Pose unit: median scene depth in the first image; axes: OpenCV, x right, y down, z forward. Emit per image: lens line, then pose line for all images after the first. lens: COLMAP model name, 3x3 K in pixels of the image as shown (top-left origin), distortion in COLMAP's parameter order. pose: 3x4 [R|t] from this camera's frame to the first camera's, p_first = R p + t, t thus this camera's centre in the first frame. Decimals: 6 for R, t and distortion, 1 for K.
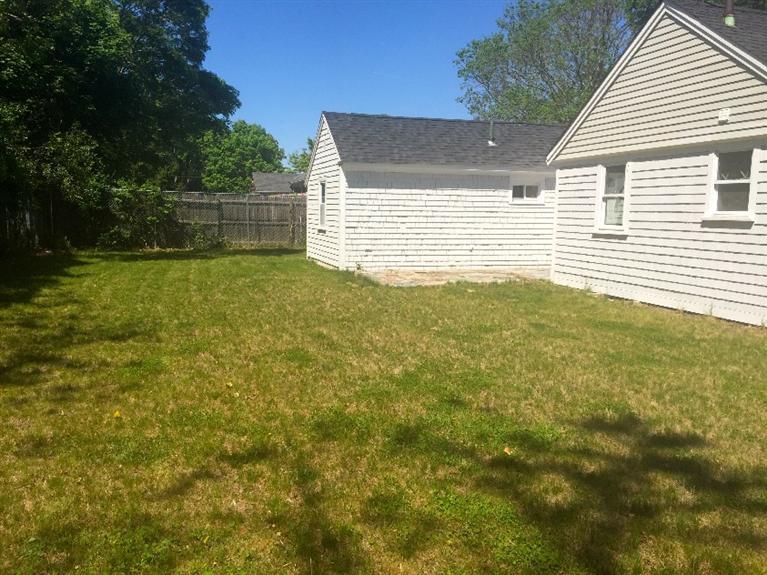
lens RADIAL K [[655.7, 0, 383.5], [0, 655.7, 287.5], [0, 0, 1]] dist [0.092474, -0.129509]
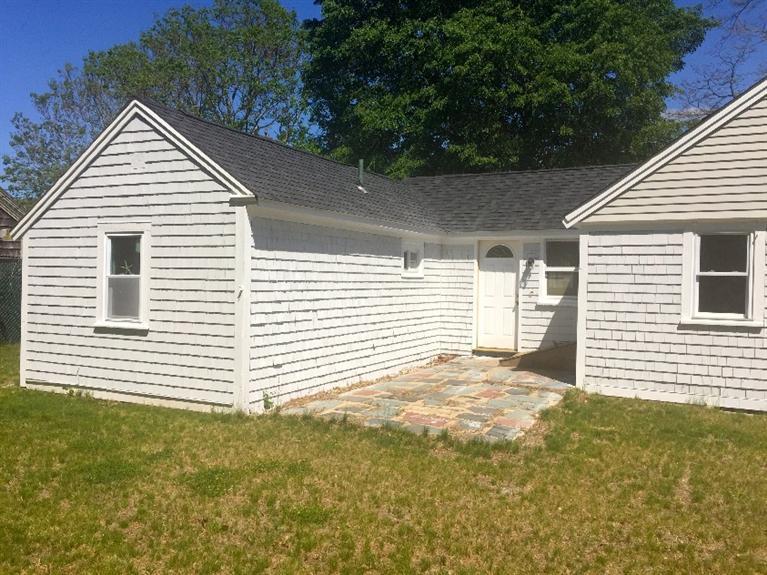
lens RADIAL K [[655.7, 0, 383.5], [0, 655.7, 287.5], [0, 0, 1]] dist [0.092474, -0.129509]
pose [[0.699251, -0.014327, 0.714732, -0.353669], [0.077428, 0.995435, -0.055797, -0.085232], [-0.710670, 0.094357, 0.697169, 0.574369]]
